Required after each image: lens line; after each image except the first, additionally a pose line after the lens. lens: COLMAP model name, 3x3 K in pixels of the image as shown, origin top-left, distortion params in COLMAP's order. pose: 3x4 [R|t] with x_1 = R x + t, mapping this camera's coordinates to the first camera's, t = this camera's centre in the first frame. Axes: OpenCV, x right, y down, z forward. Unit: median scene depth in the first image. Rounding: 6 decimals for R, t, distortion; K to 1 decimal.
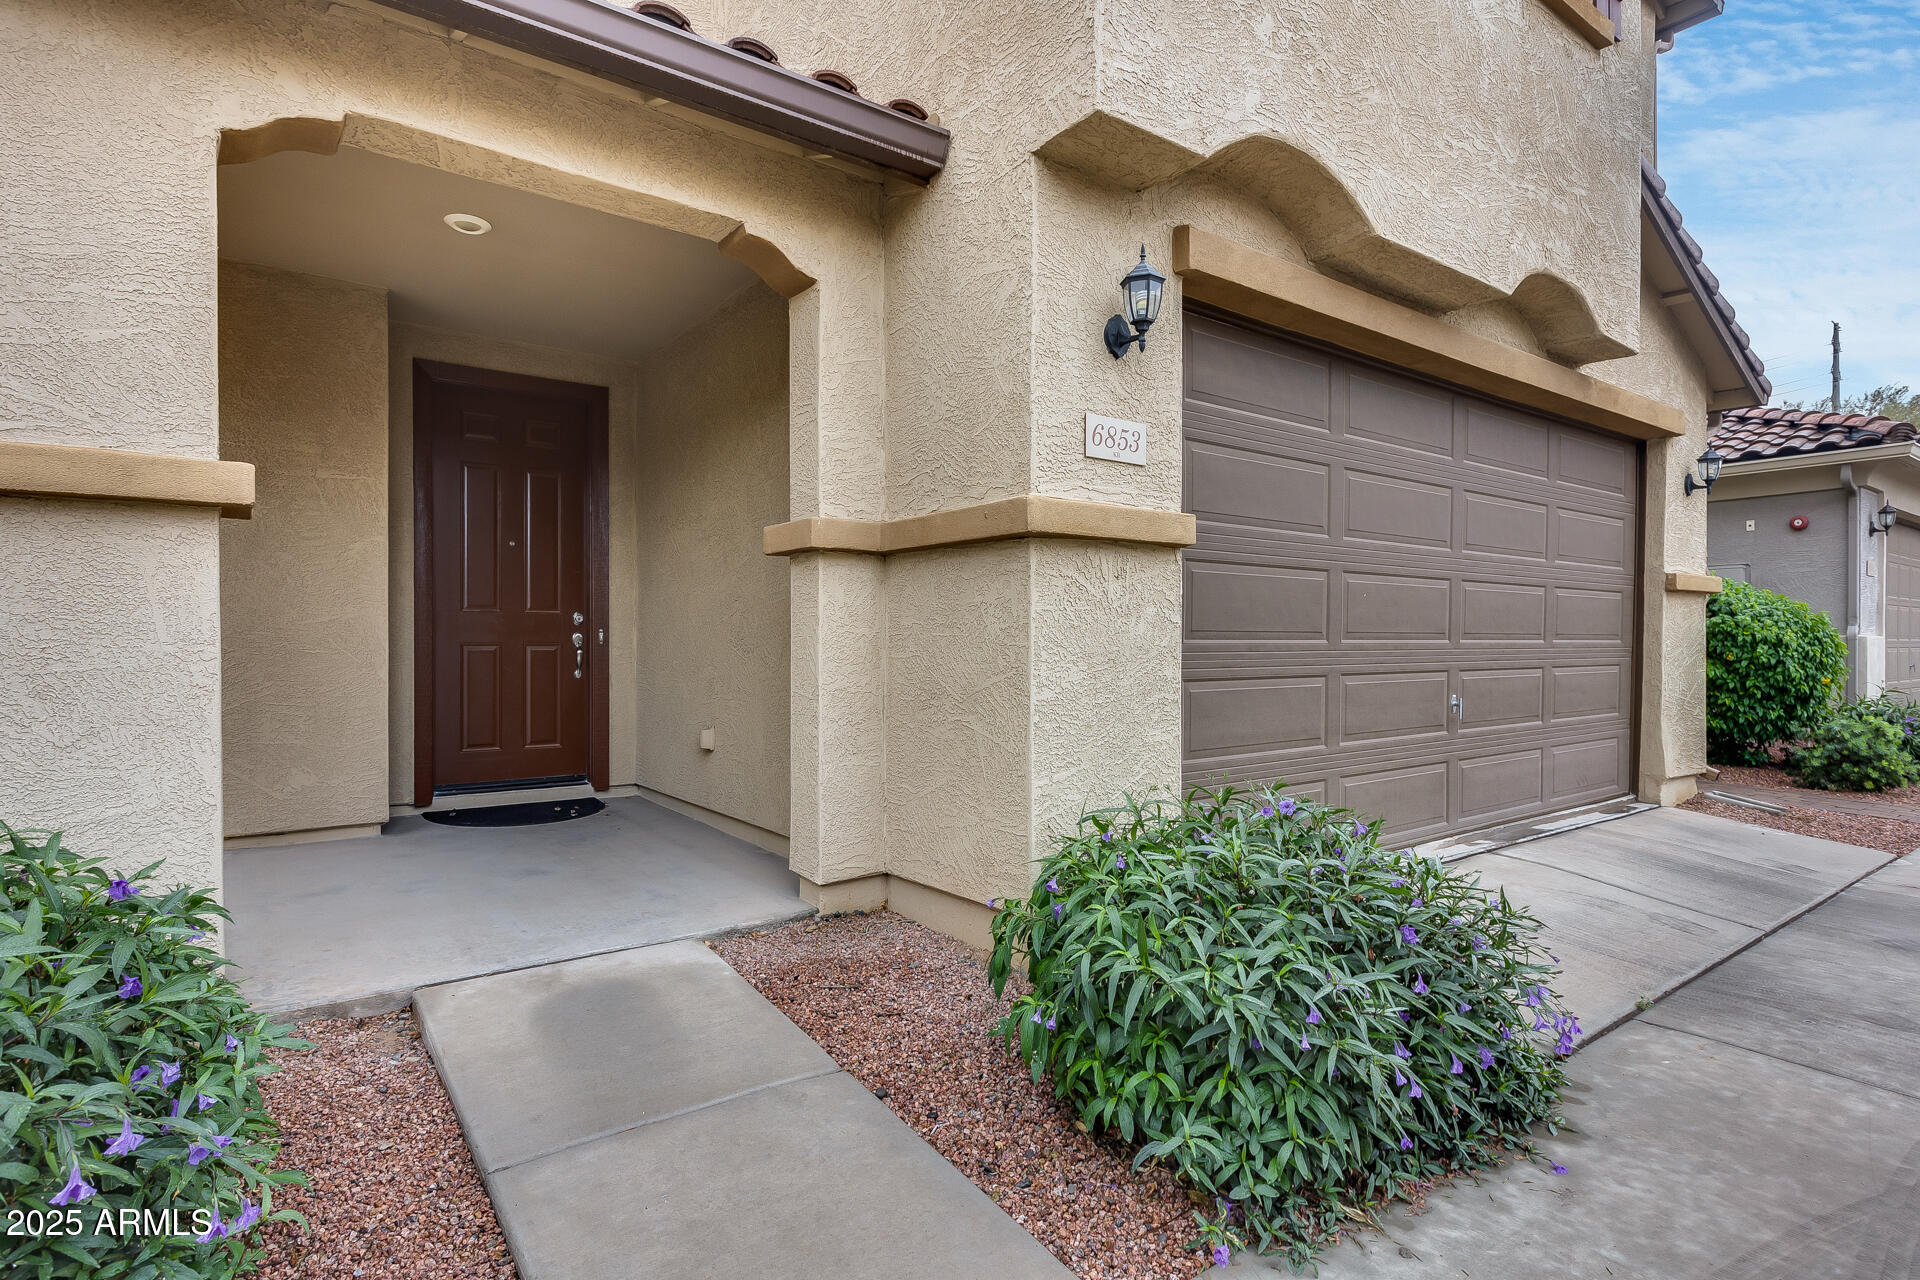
lens RADIAL K [[1022.4, 0, 956.6], [0, 1022.4, 627.4], [0, 0, 1]] dist [-0.001595, -0.000334]
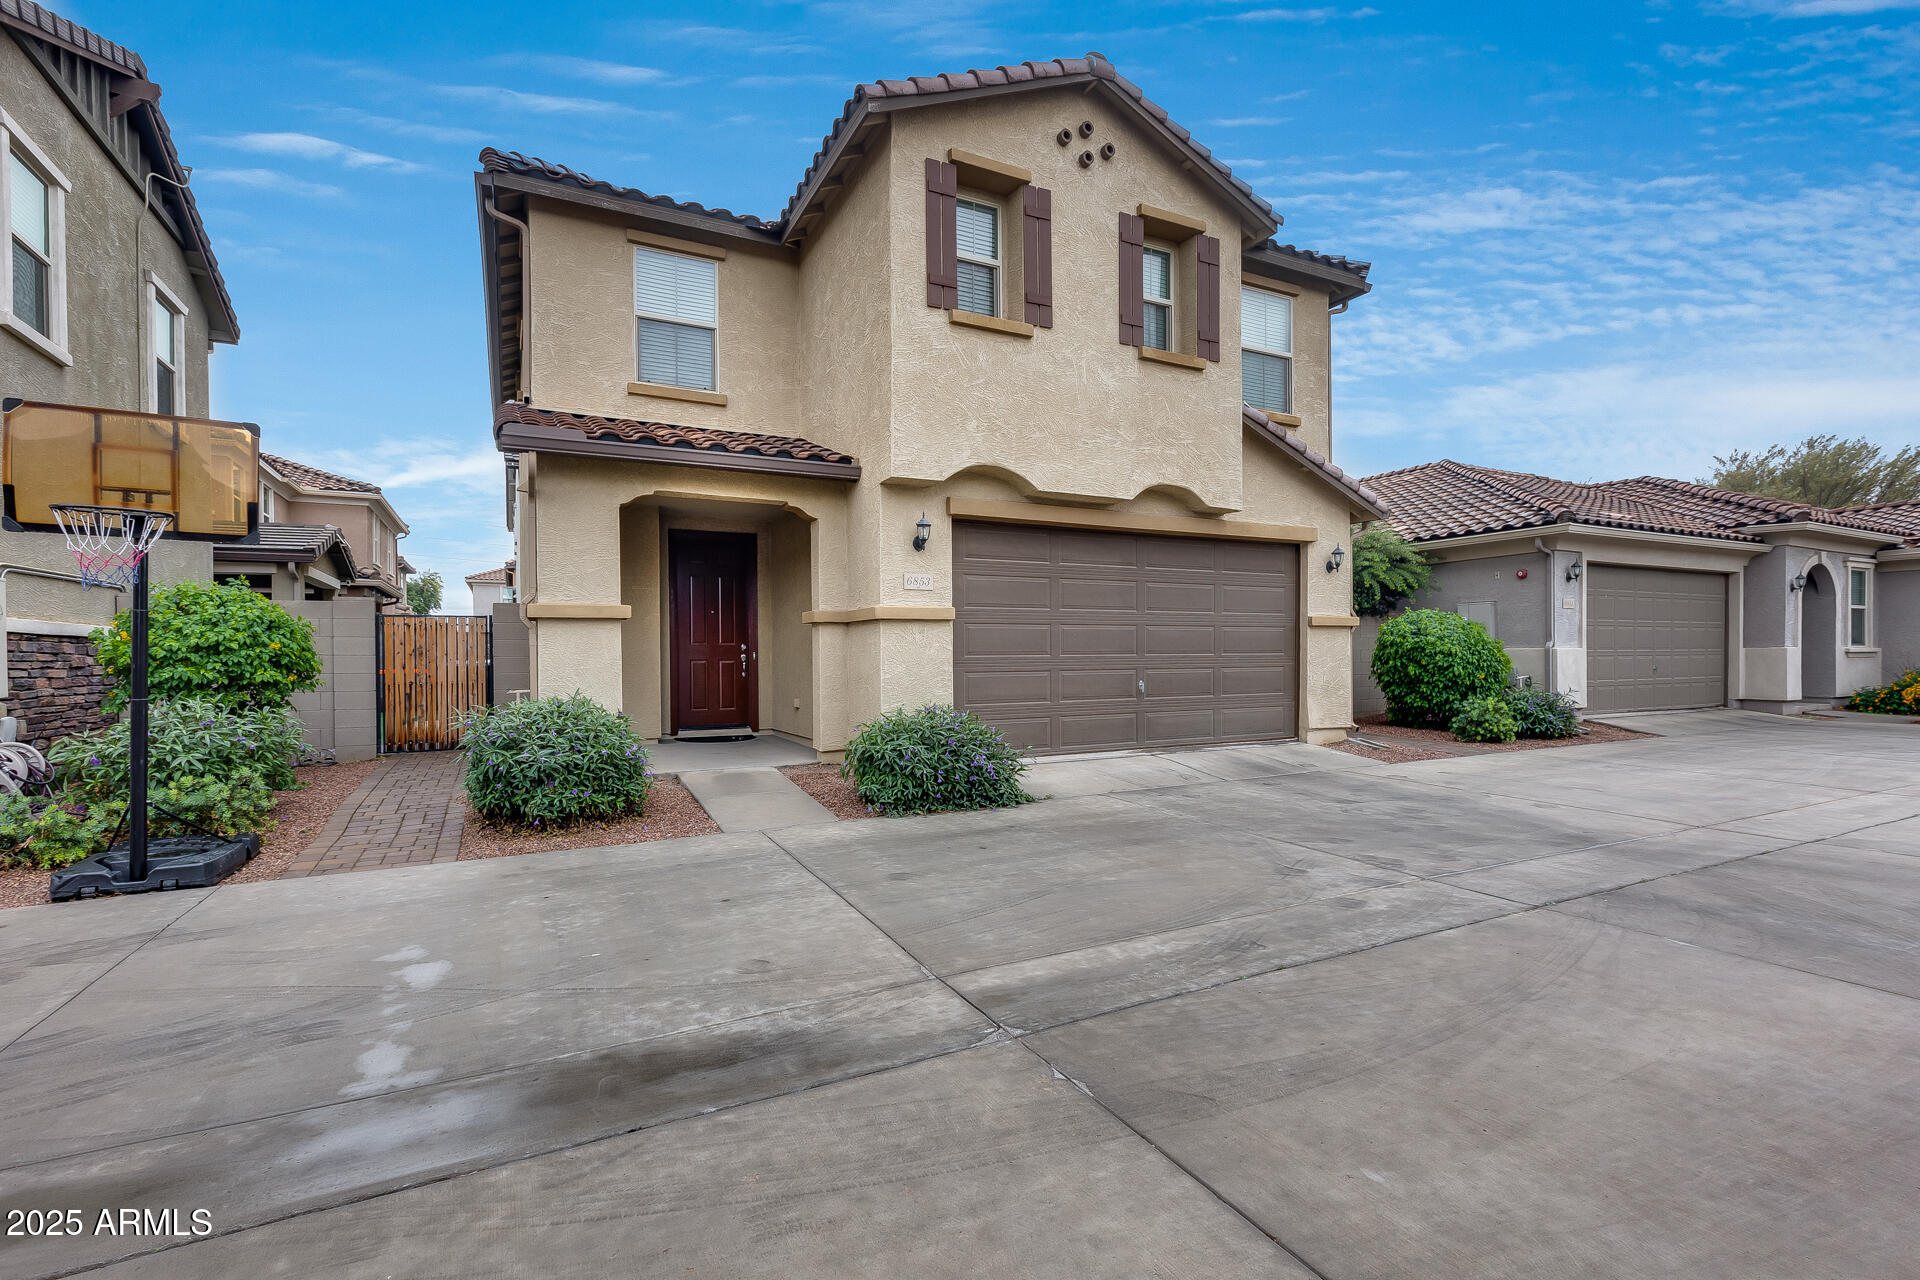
lens RADIAL K [[865.6, 0, 960.0], [0, 865.6, 640.0], [0, 0, 1]] dist [-0.003866, -0.000696]
pose [[0.988823, -0.010978, -0.148690, 0.536115], [0.010205, 0.999930, -0.005963, -0.014218], [0.148745, 0.004379, 0.988866, -1.101461]]
